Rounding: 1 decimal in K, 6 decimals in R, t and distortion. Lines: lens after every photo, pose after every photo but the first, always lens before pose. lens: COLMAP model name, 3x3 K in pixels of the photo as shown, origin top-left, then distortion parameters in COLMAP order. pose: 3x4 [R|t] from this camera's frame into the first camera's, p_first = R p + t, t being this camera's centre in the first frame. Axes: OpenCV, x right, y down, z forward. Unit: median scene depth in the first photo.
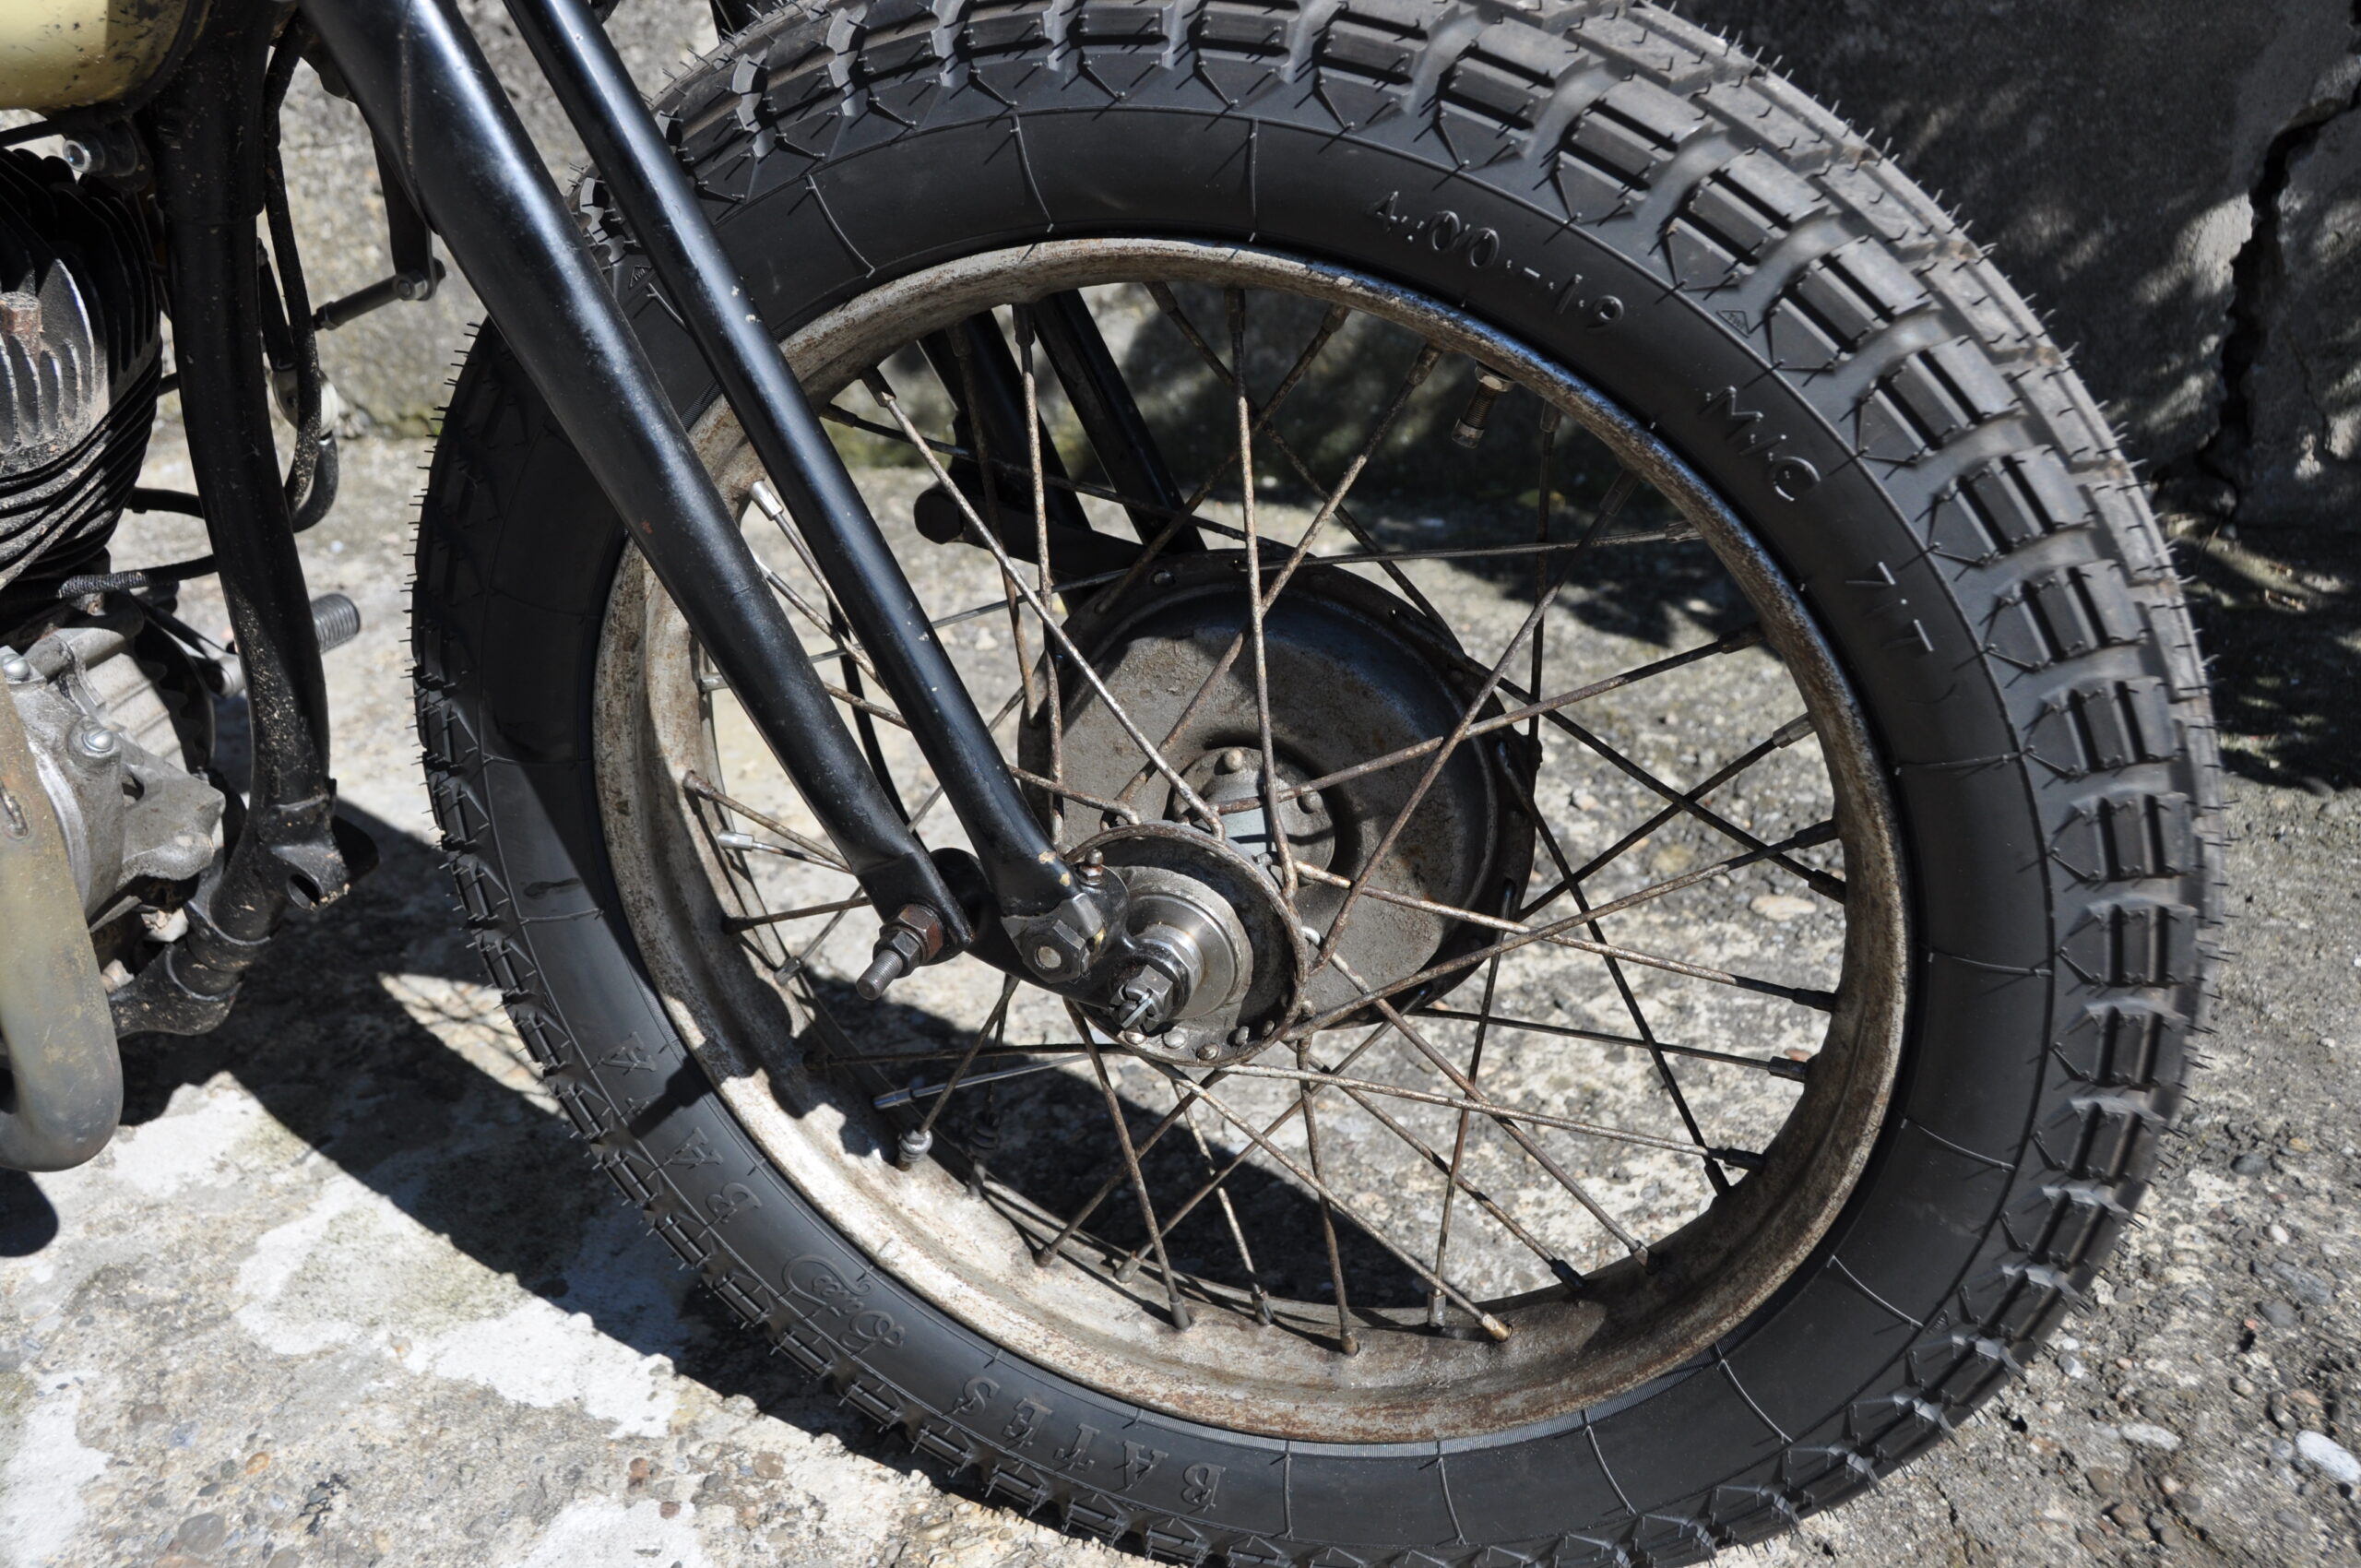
lens RADIAL K [[2088.9, 0, 1175.4], [0, 2088.9, 762.1], [0, 0, 1]] dist [-0.119027, 0.132447]
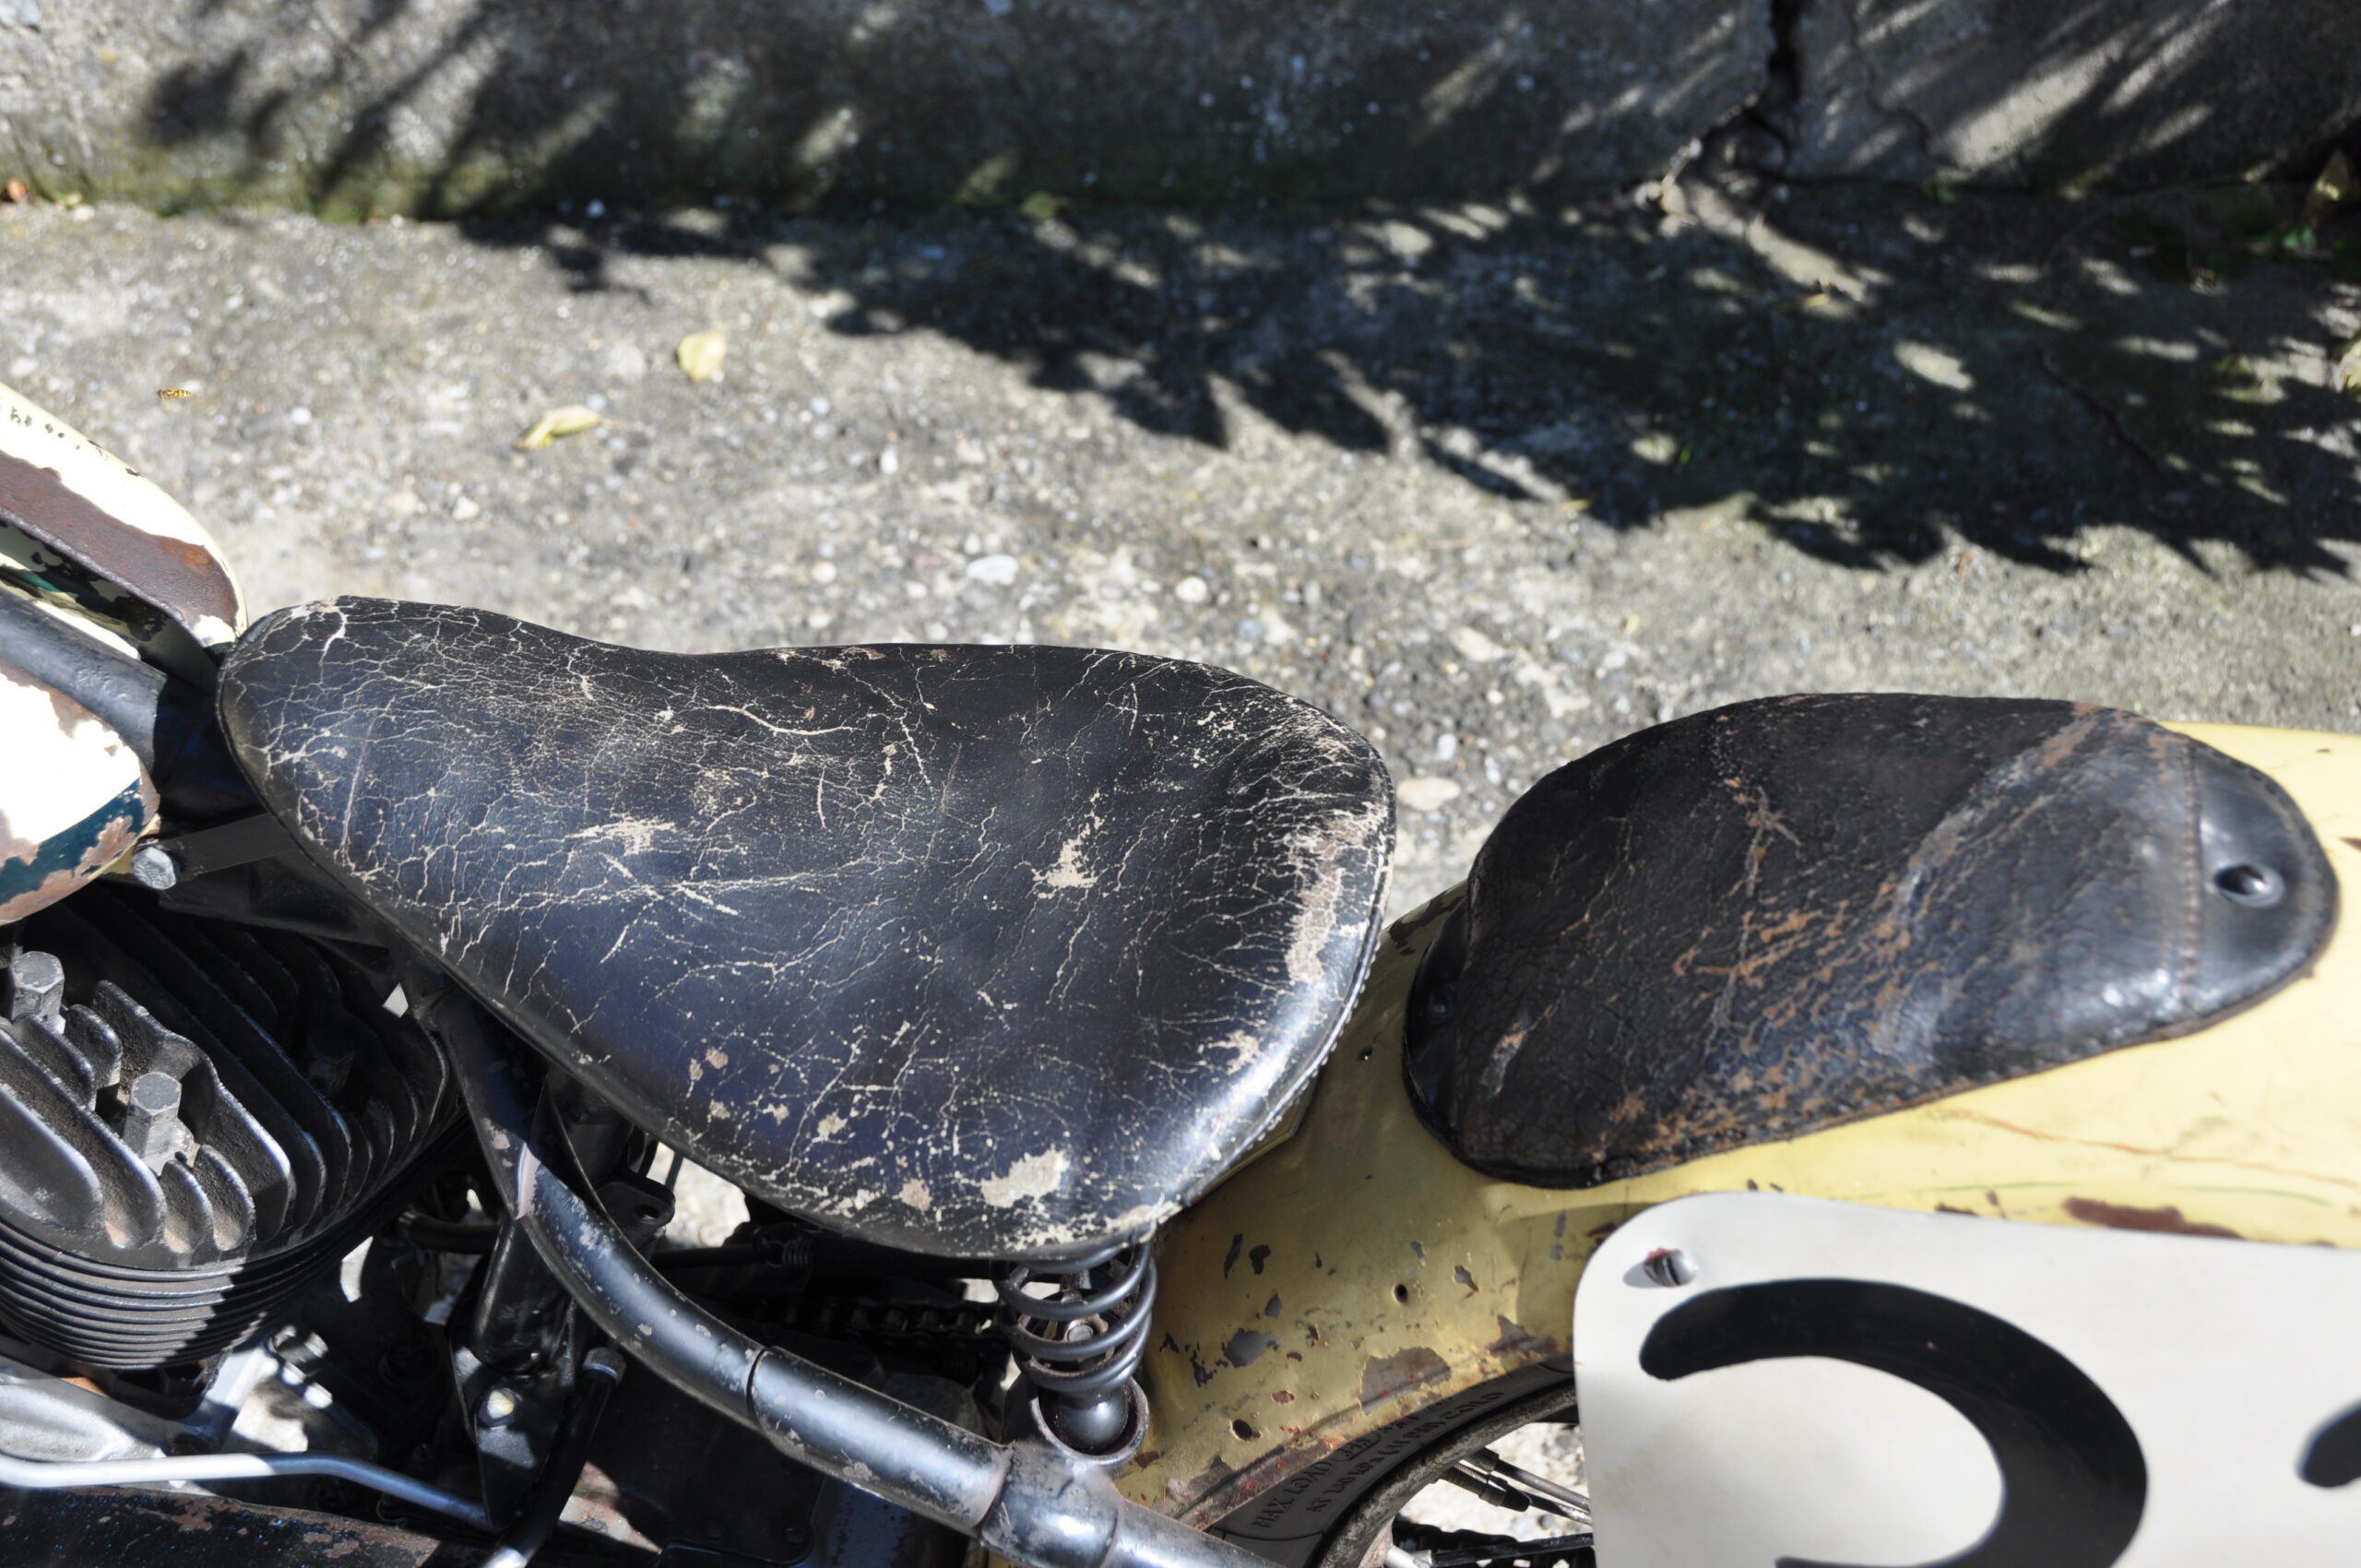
lens RADIAL K [[2641.1, 0, 1157.8], [0, 2641.1, 729.7], [0, 0, 1]] dist [0.049971, 0.000000]
pose [[0.950859, -0.164885, 0.262070, -0.213036], [0.090205, 0.957215, 0.274960, -0.435850], [-0.296194, -0.237808, 0.925049, -0.172602]]
